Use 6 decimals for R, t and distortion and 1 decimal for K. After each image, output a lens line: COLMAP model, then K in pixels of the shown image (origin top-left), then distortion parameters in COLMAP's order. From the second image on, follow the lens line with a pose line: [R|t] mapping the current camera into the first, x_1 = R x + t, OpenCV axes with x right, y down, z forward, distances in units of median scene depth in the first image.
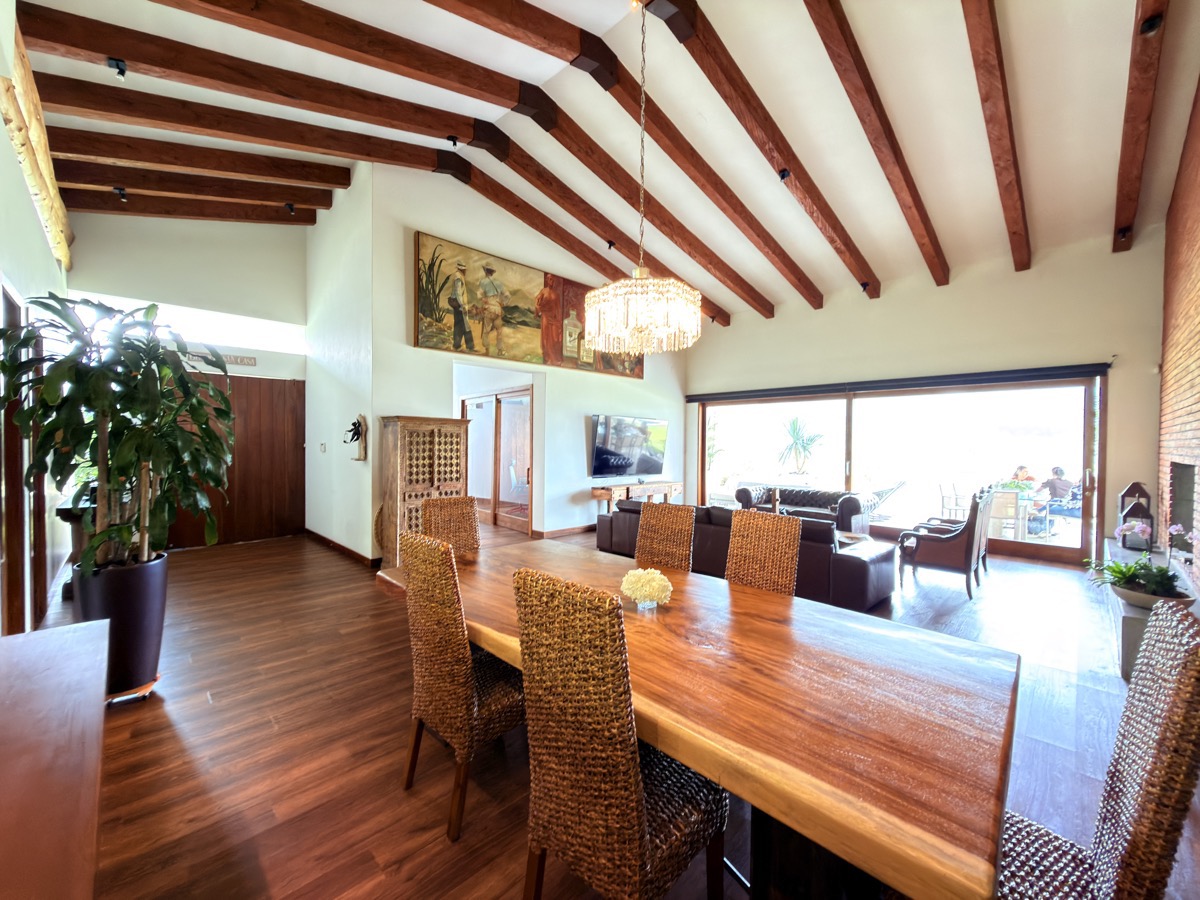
lens RADIAL K [[479.8, 0, 600.9], [0, 479.8, 447.0], [0, 0, 1]] dist [0.007295, -0.000234]
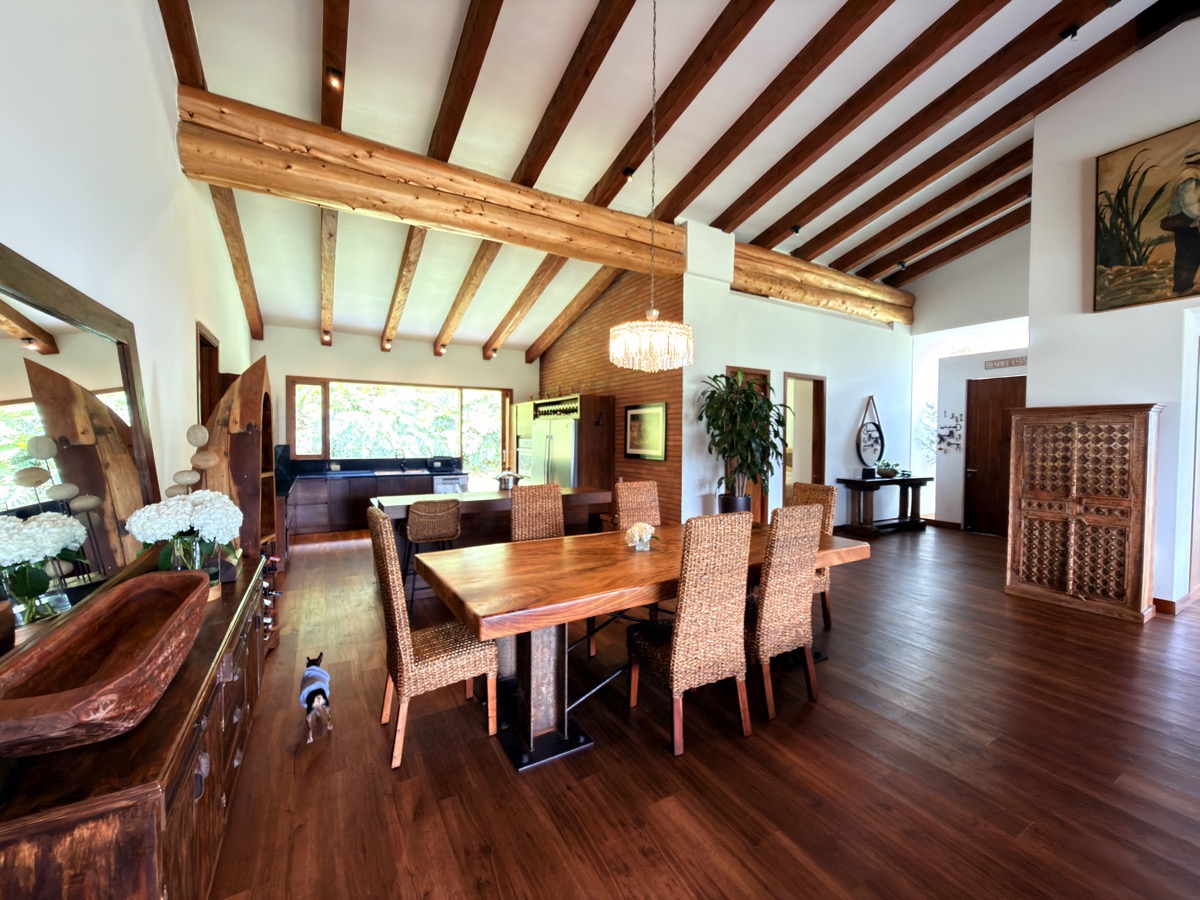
lens RADIAL K [[479.8, 0, 600.4], [0, 479.8, 446.6], [0, 0, 1]] dist [0.007295, -0.000234]
pose [[-0.262491, 0.009550, -0.964887, 0.561474], [-0.016081, 0.999769, 0.014270, 0.002810], [0.964801, 0.019262, -0.262276, 0.467975]]
